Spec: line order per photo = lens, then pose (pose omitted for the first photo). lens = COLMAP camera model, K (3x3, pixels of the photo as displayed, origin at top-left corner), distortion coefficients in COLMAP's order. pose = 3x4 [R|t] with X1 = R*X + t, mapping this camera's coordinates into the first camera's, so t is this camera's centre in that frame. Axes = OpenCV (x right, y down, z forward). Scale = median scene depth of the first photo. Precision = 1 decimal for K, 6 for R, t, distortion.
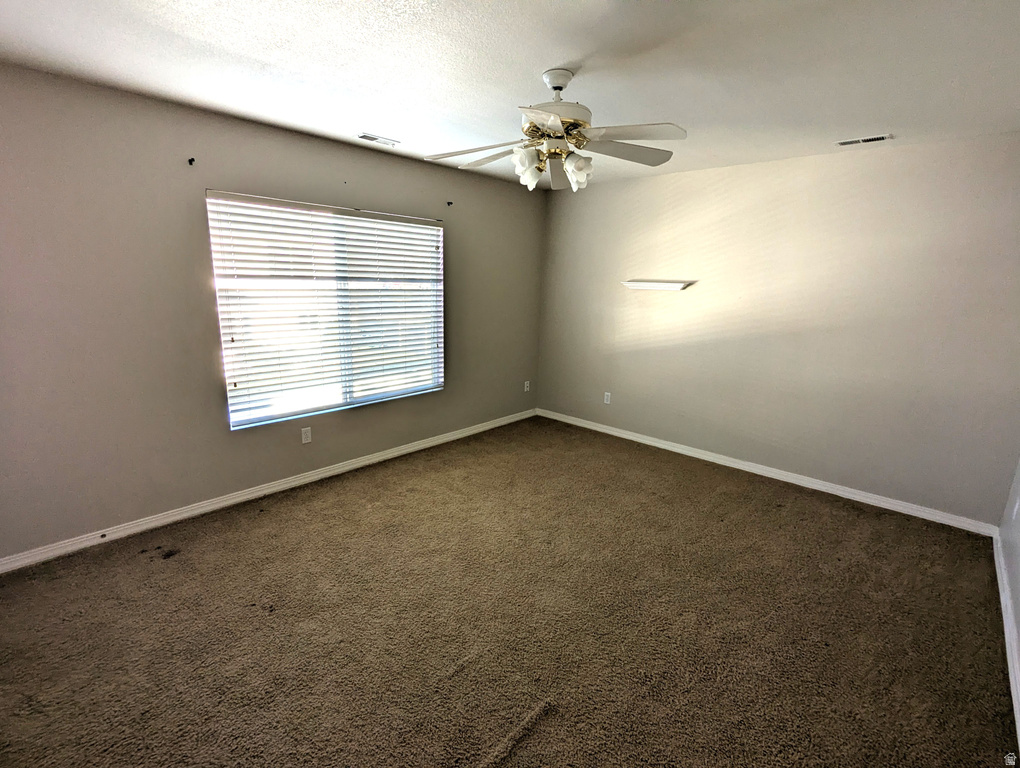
lens RADIAL K [[477.7, 0, 519.6], [0, 477.7, 382.9], [0, 0, 1]] dist [-0.004448, -0.000444]
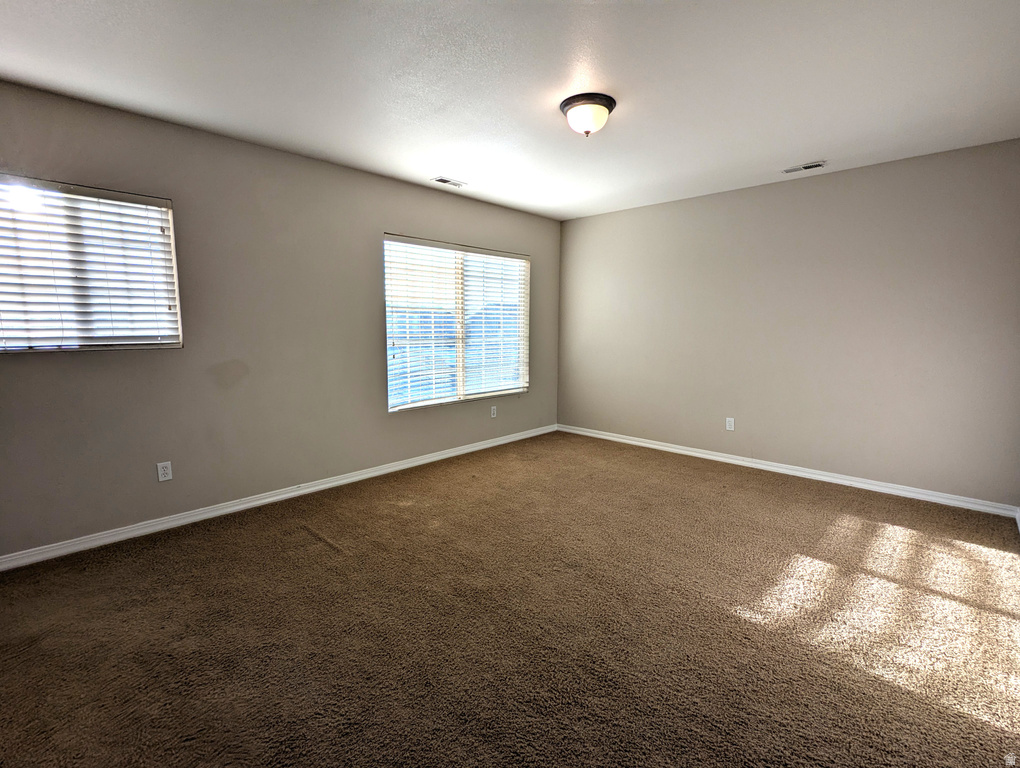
lens RADIAL K [[477.7, 0, 500.5], [0, 477.7, 385.9], [0, 0, 1]] dist [-0.004448, -0.000444]
pose [[0.998972, 0.028530, -0.035218, -0.198439], [-0.029894, 0.998799, -0.038824, 0.053067], [0.034068, 0.039837, 0.998625, -0.250653]]
